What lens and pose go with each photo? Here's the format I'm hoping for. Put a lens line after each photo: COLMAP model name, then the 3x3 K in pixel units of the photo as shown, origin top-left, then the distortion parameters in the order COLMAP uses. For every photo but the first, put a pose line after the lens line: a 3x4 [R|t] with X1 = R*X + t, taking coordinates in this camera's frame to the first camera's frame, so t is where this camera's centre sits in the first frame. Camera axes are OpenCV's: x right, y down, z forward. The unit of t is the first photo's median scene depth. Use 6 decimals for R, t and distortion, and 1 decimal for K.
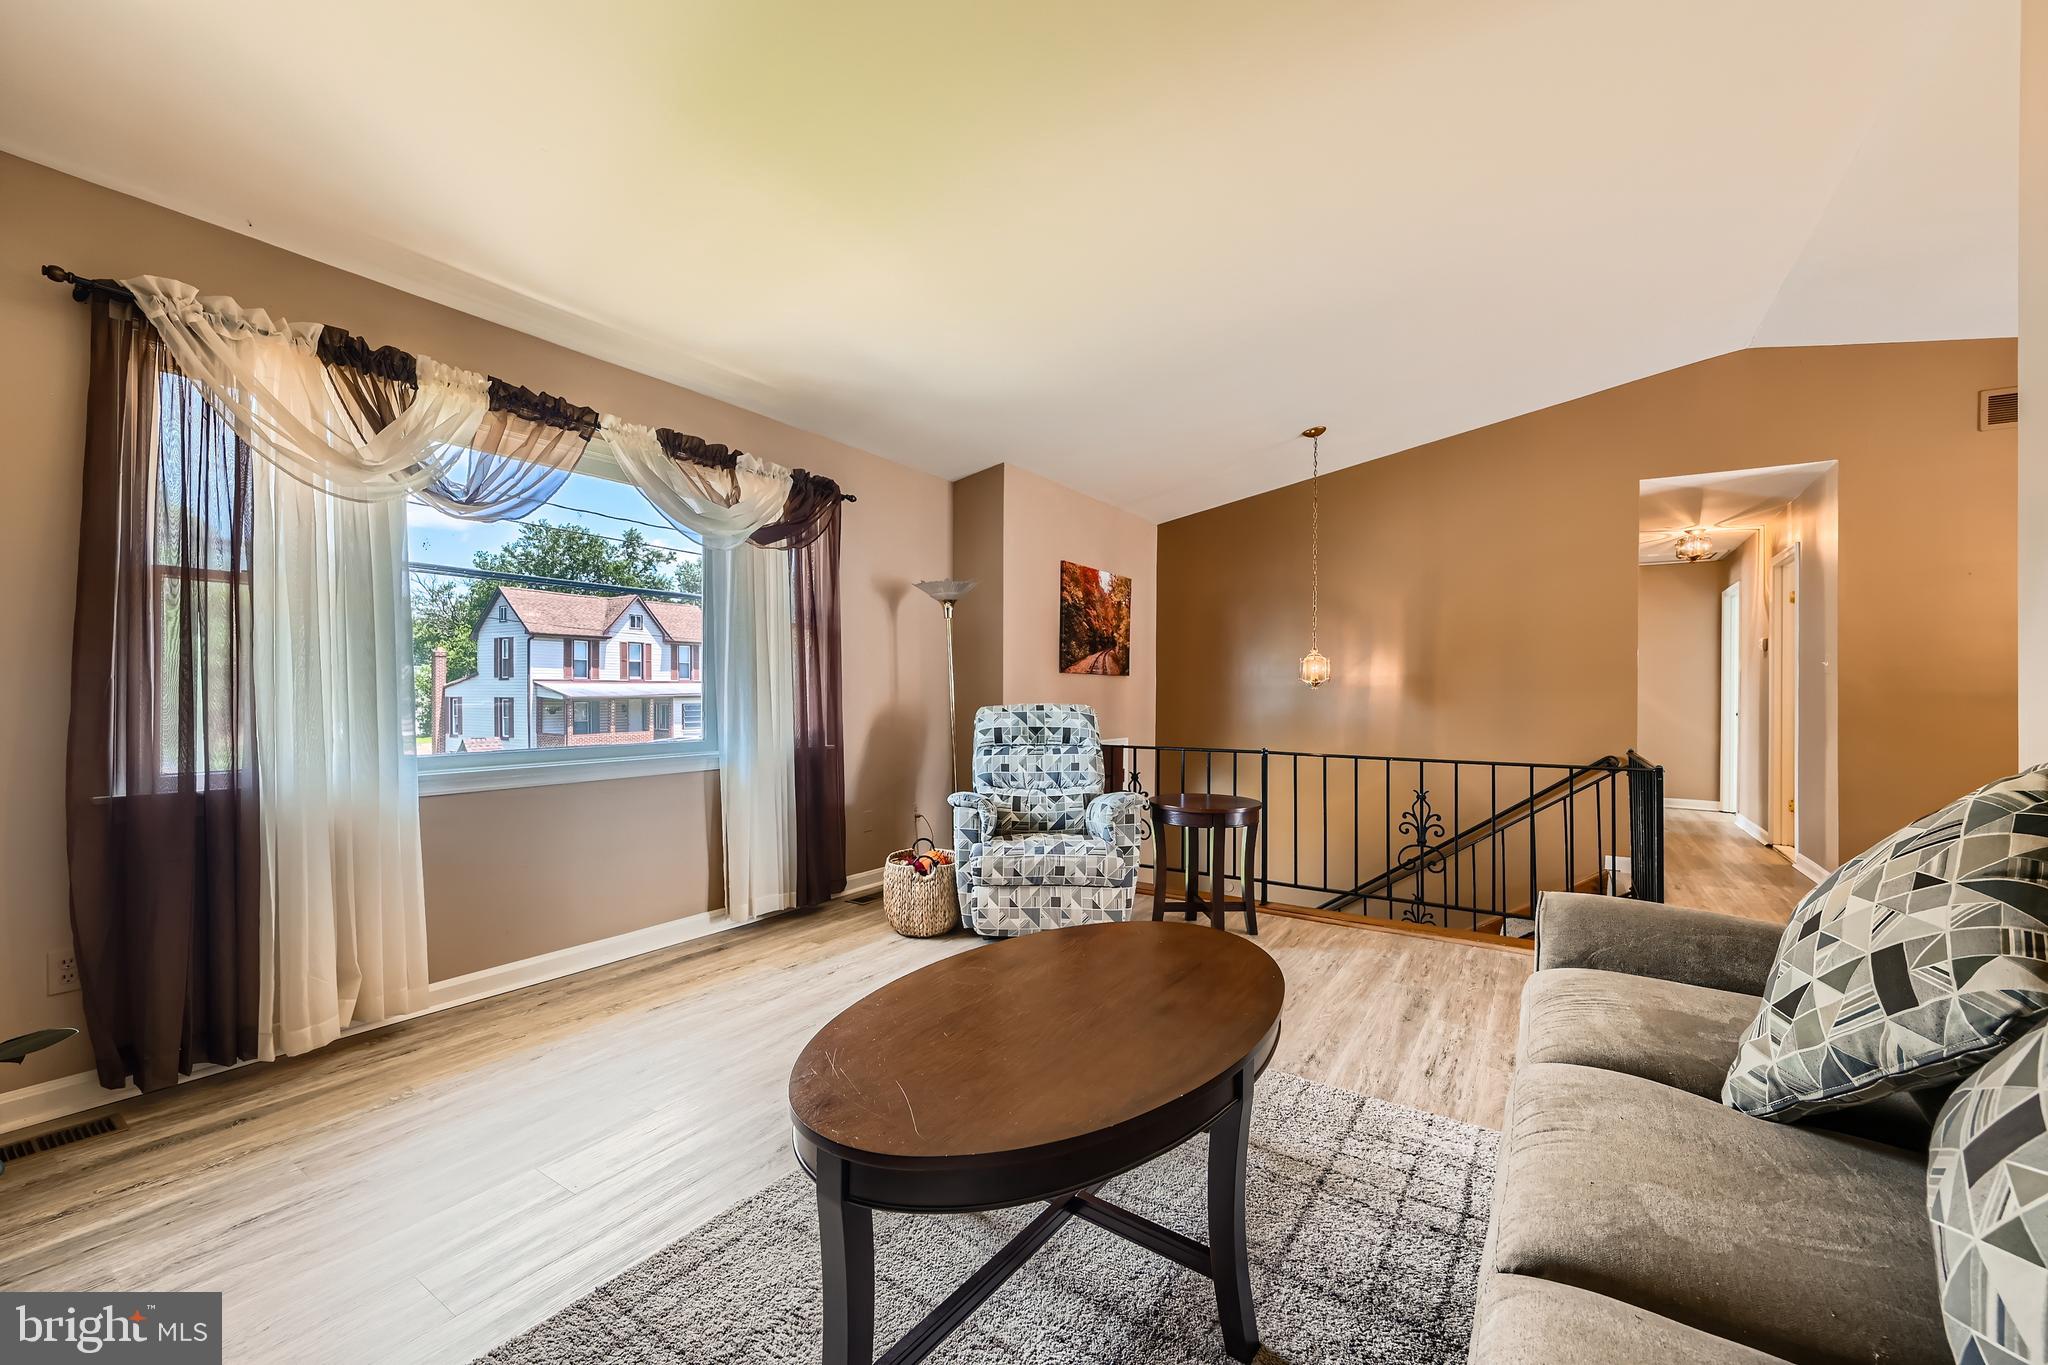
lens RADIAL K [[818.8, 0, 1015.0], [0, 818.8, 690.5], [0, 0, 1]] dist [-0.000274, 0.000415]
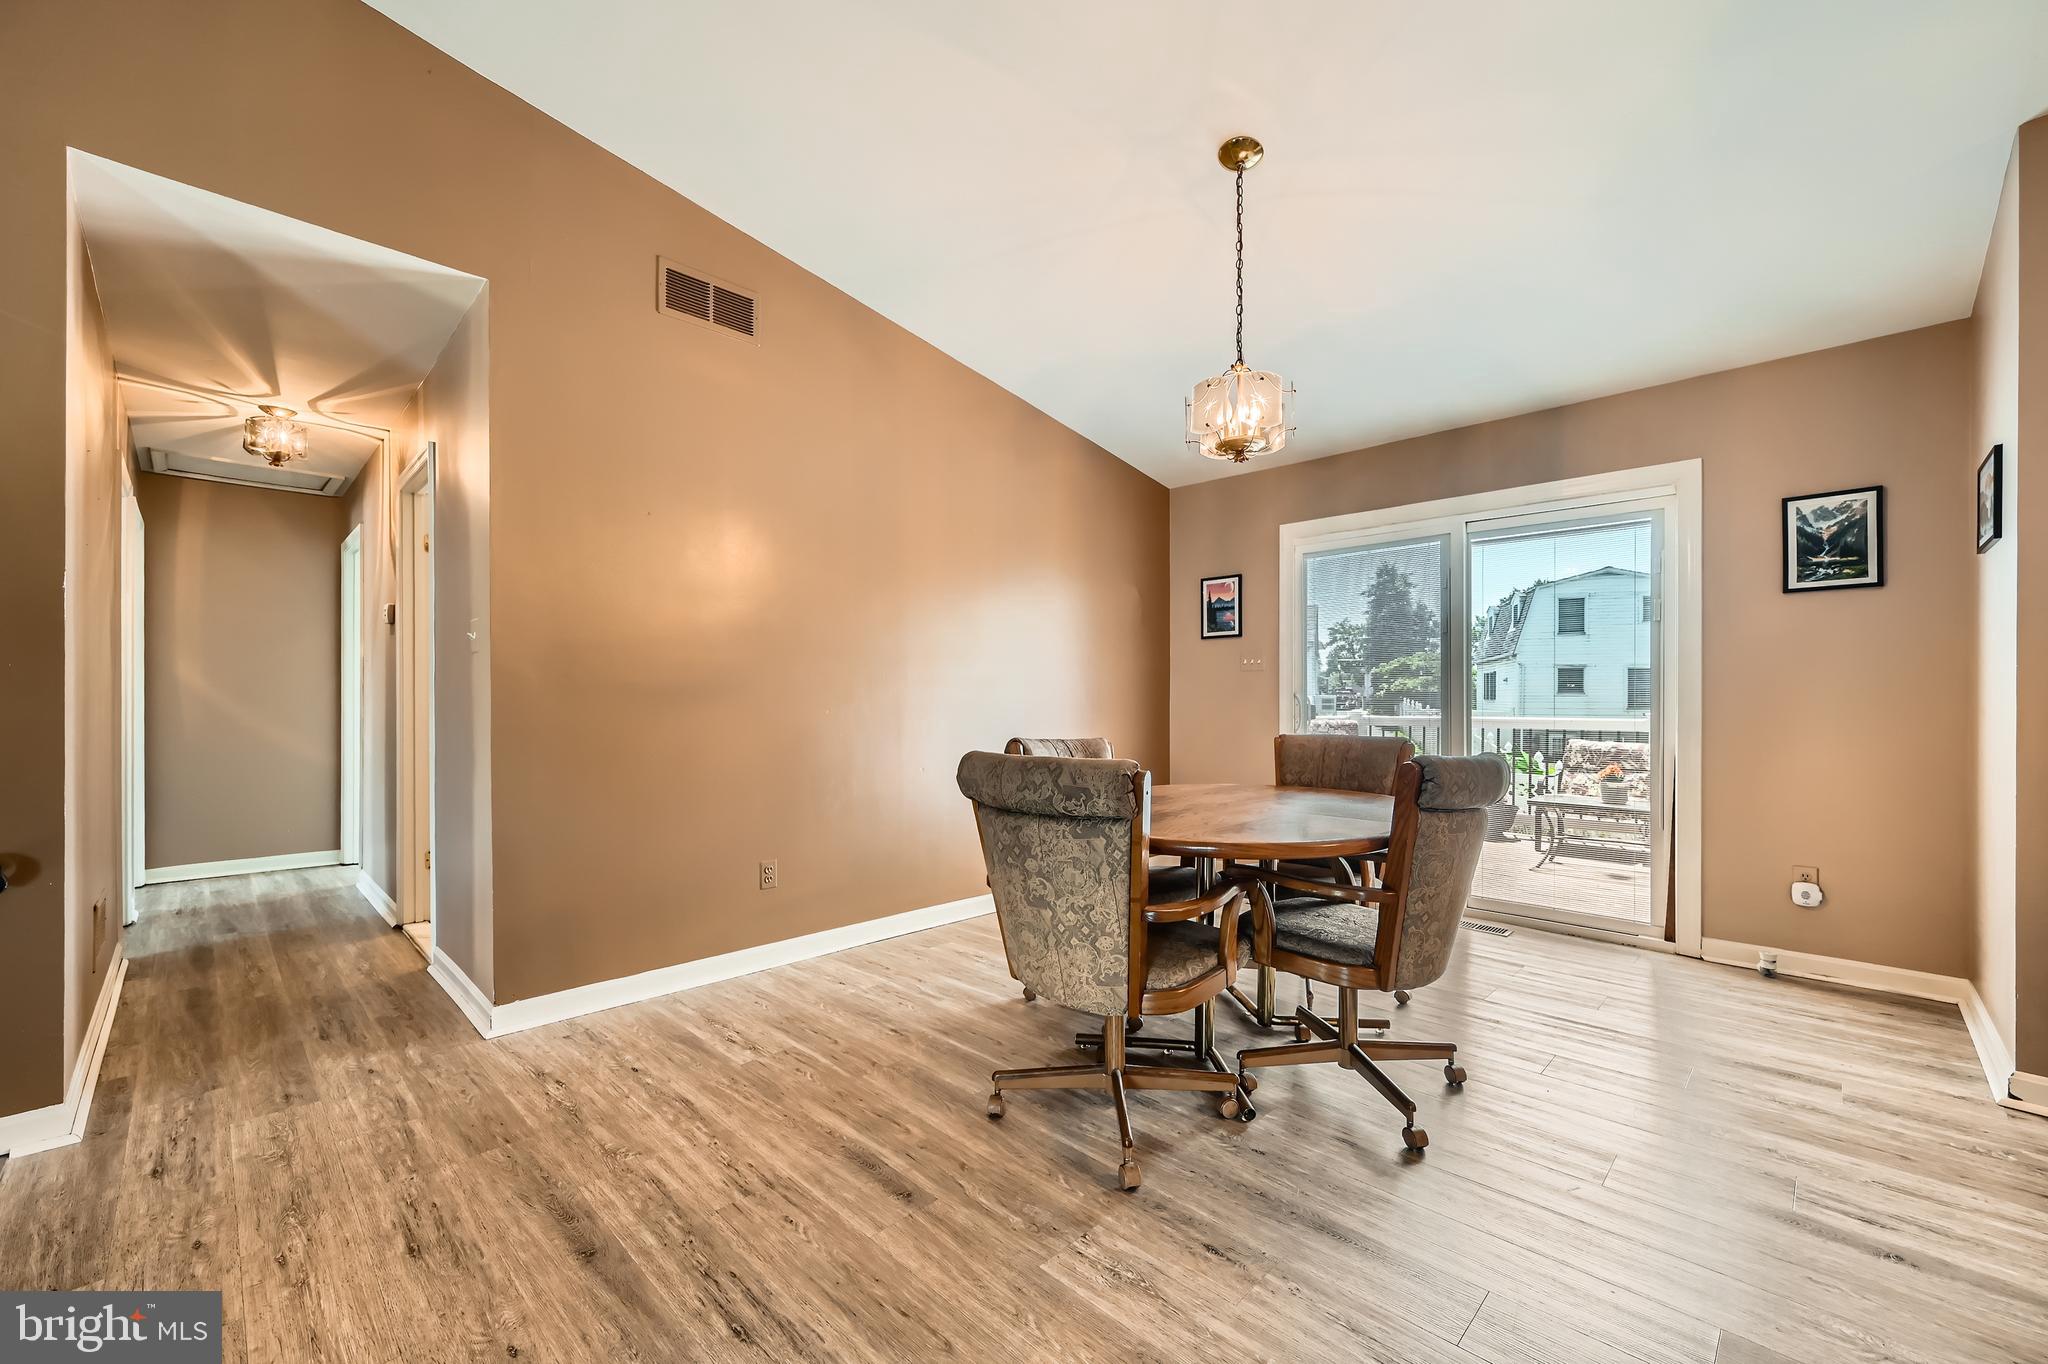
lens RADIAL K [[818.8, 0, 1016.2], [0, 818.8, 697.7], [0, 0, 1]] dist [-0.000274, 0.000415]
pose [[0.199755, -0.007669, 0.979816, 0.397489], [-0.000302, 0.999969, 0.007888, 0.004184], [-0.979846, -0.001872, 0.199746, 0.403954]]
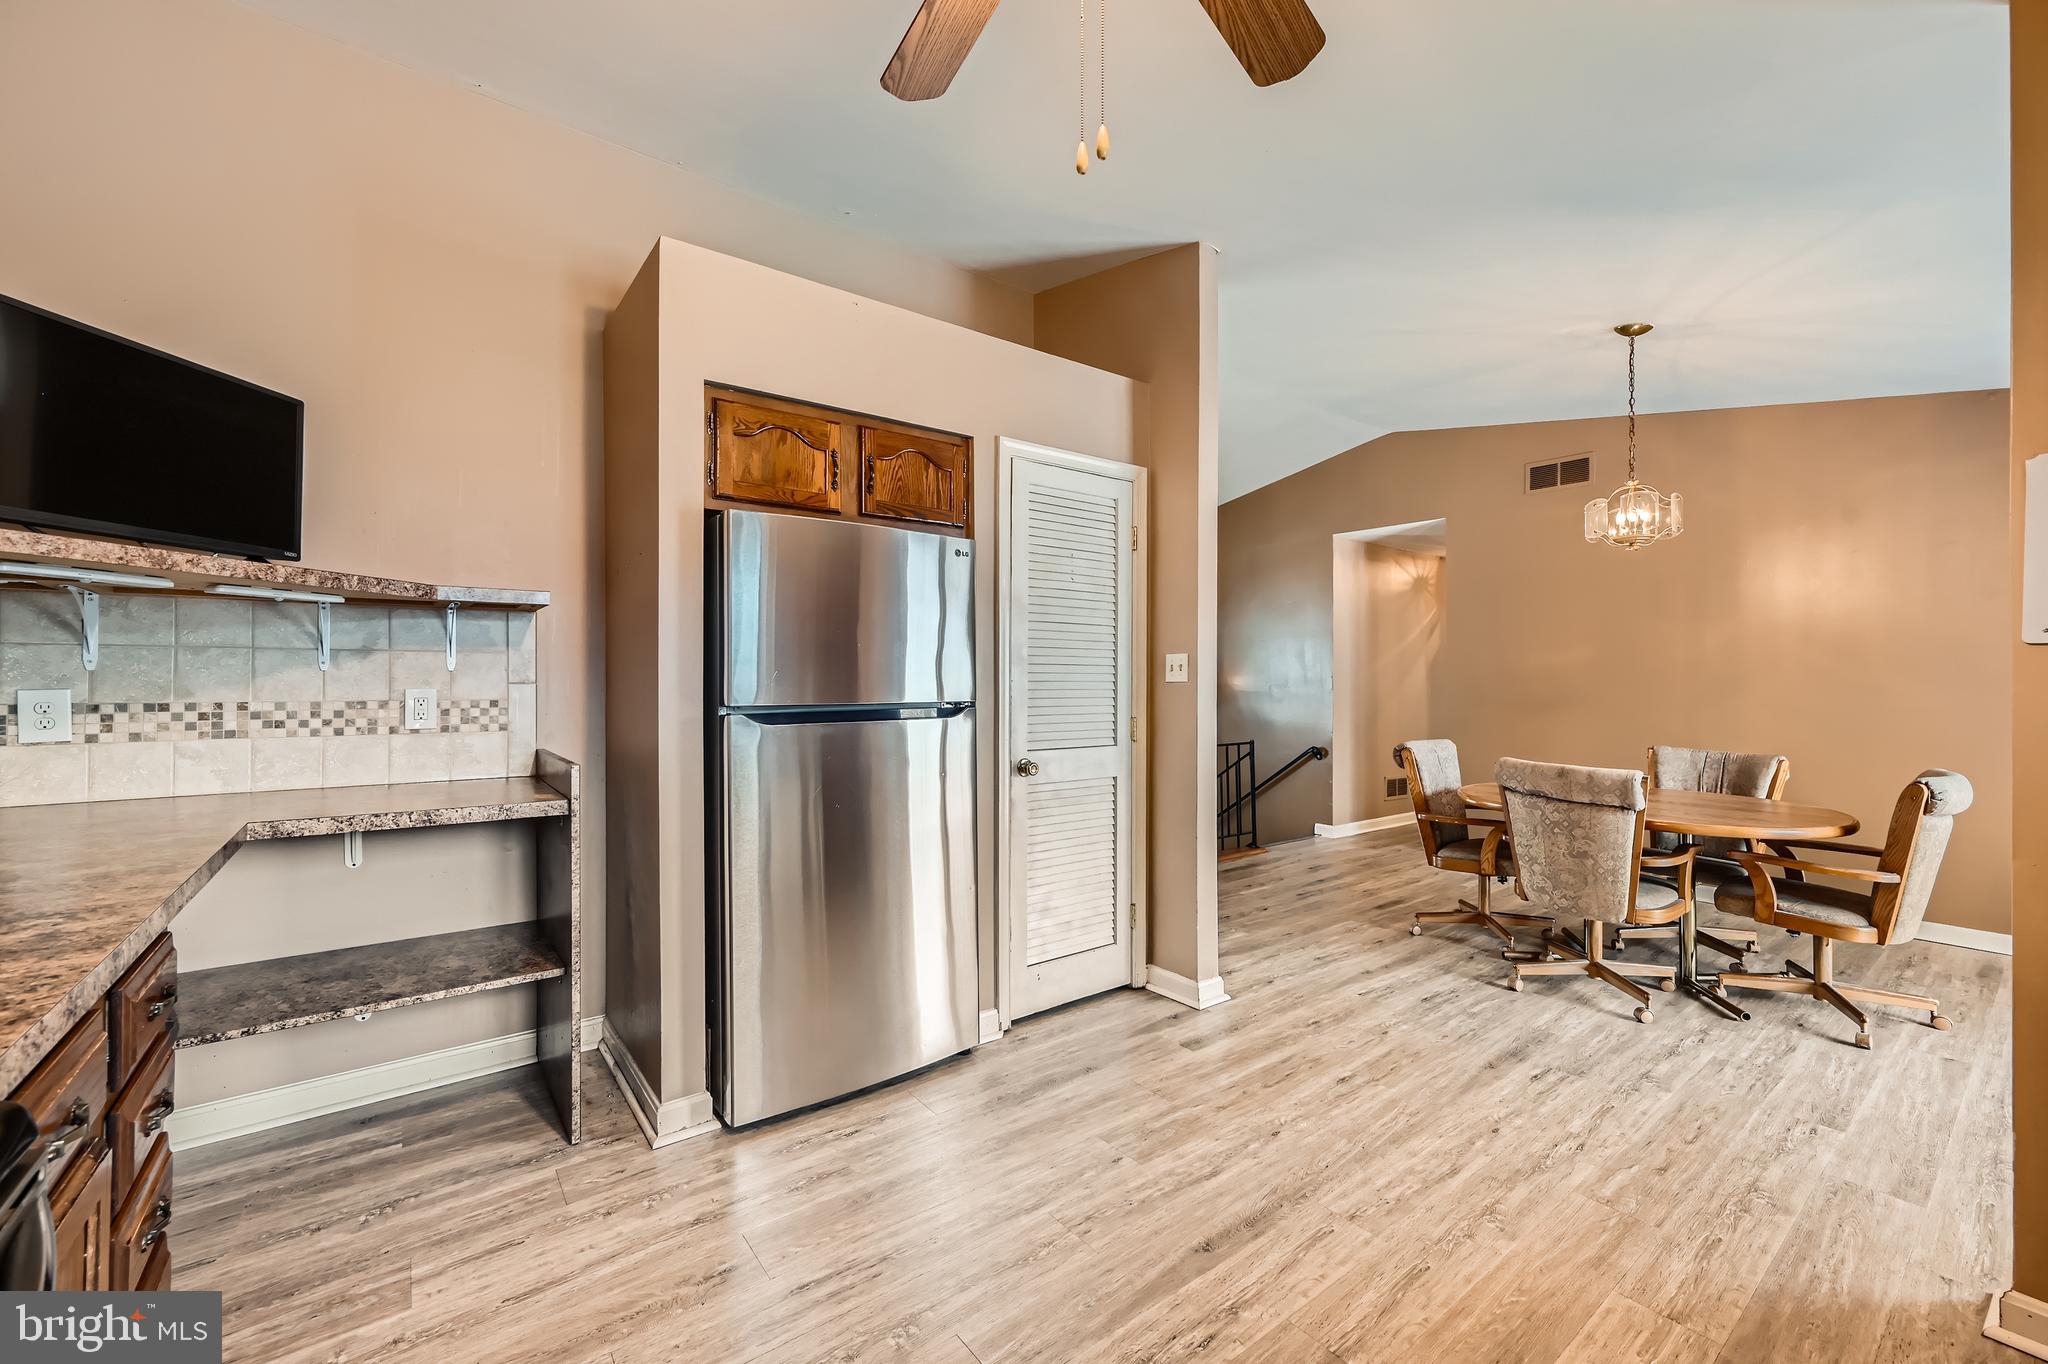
lens RADIAL K [[818.8, 0, 1024.1], [0, 818.8, 676.8], [0, 0, 1]] dist [-0.000274, 0.000415]
pose [[0.945046, -0.005686, -0.326888, 0.618459], [0.003800, 0.999972, -0.006407, -0.022479], [0.326915, 0.004812, 0.945041, -0.322881]]
